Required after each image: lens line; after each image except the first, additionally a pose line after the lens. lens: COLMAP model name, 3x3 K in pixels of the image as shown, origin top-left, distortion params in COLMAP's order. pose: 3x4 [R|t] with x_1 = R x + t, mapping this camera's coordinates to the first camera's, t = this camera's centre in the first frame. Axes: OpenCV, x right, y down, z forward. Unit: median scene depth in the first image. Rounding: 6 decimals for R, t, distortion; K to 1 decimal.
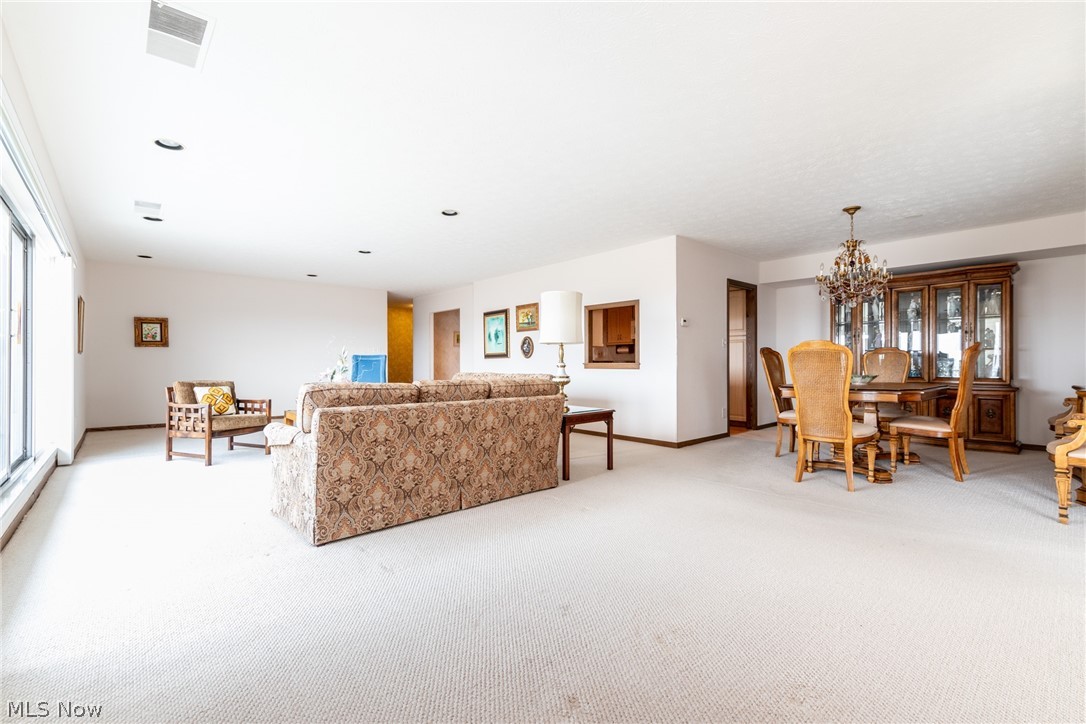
lens RADIAL K [[469.3, 0, 536.4], [0, 469.3, 358.6], [0, 0, 1]] dist [-0.000807, -0.000450]
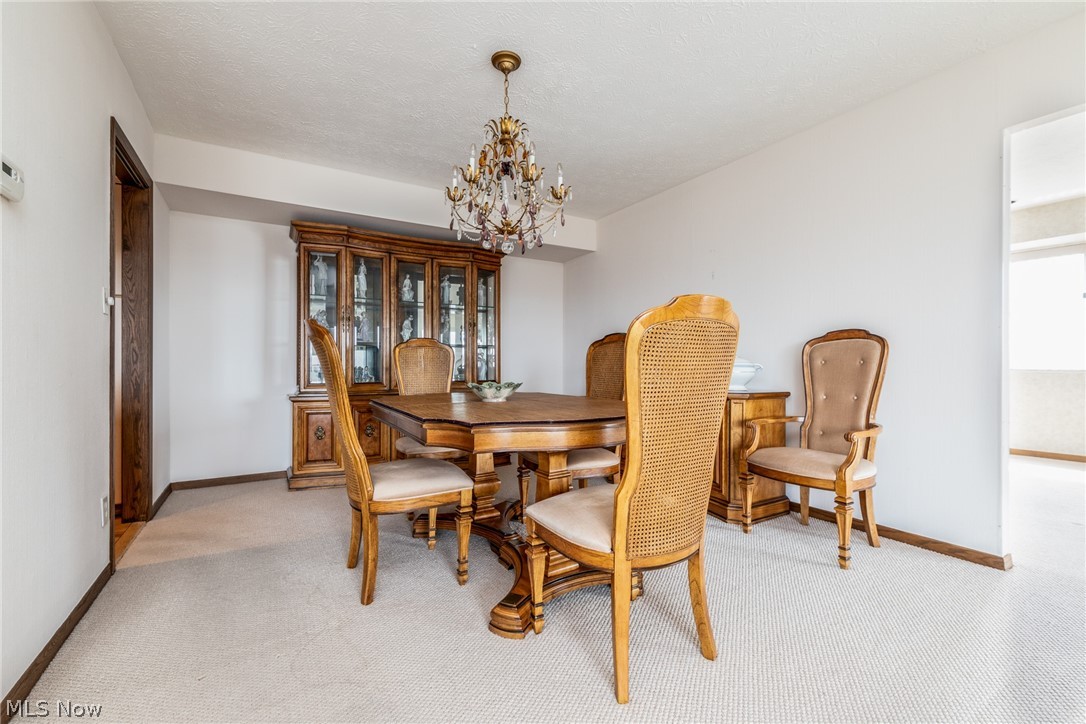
lens RADIAL K [[461.2, 0, 543.0], [0, 461.2, 362.0], [0, 0, 1]] dist [-0.001007, -0.000224]
pose [[0.184601, 0.005556, 0.982798, 0.142994], [-0.006449, 0.999969, -0.004442, 0.009727], [-0.982792, -0.005518, 0.184631, 0.662859]]
